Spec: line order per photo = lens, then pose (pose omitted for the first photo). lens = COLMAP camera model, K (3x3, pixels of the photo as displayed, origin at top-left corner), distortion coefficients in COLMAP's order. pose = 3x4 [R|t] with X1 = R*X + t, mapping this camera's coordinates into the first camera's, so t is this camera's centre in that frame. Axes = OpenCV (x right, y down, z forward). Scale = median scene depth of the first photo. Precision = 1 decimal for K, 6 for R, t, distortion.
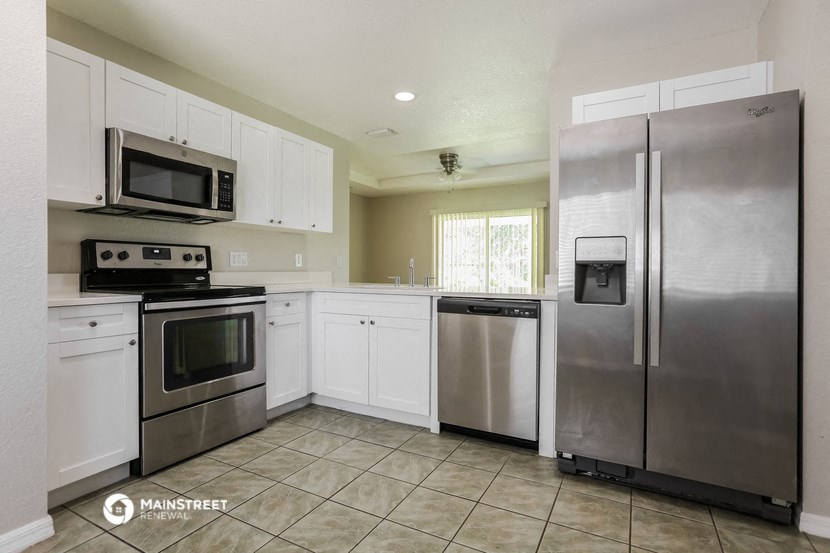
lens RADIAL K [[379.7, 0, 414.5], [0, 379.7, 271.9], [0, 0, 1]] dist [-0.025671, -0.000232]
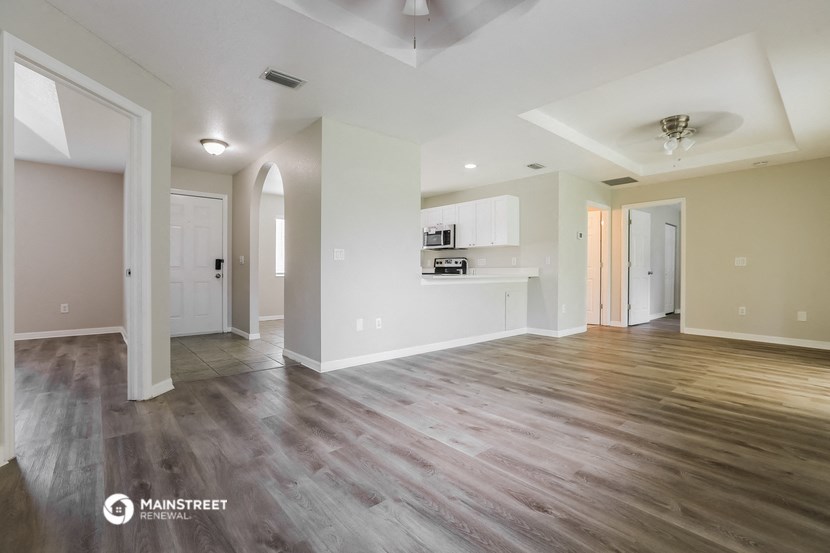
lens RADIAL K [[379.7, 0, 414.5], [0, 379.7, 271.9], [0, 0, 1]] dist [-0.025671, -0.000232]
pose [[-0.323062, 0.000305, -0.946378, 1.495263], [-0.009155, 0.999952, 0.003448, 0.016465], [0.946333, 0.009778, -0.323044, 1.134087]]
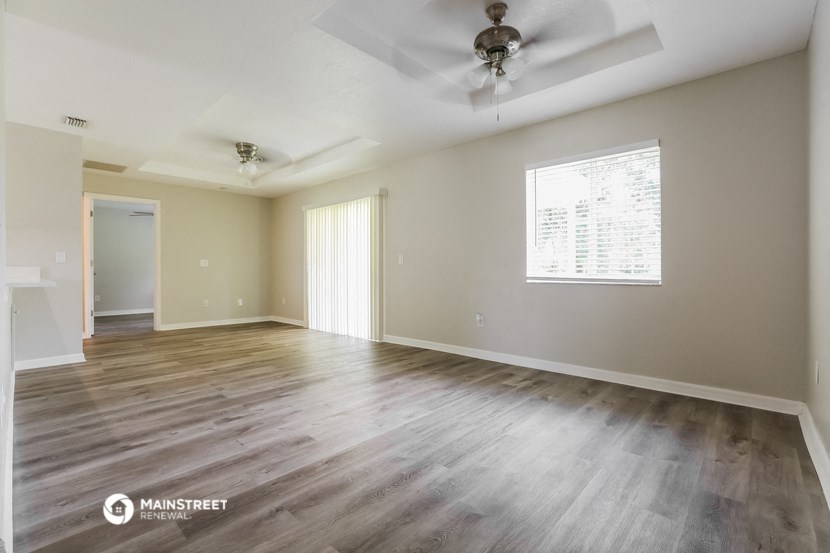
lens RADIAL K [[379.7, 0, 414.5], [0, 379.7, 271.9], [0, 0, 1]] dist [-0.025671, -0.000232]
pose [[0.976999, -0.003717, -0.213212, 1.040115], [0.002766, 0.999985, -0.004758, 0.022188], [0.213227, 0.004059, 0.976994, 0.267398]]
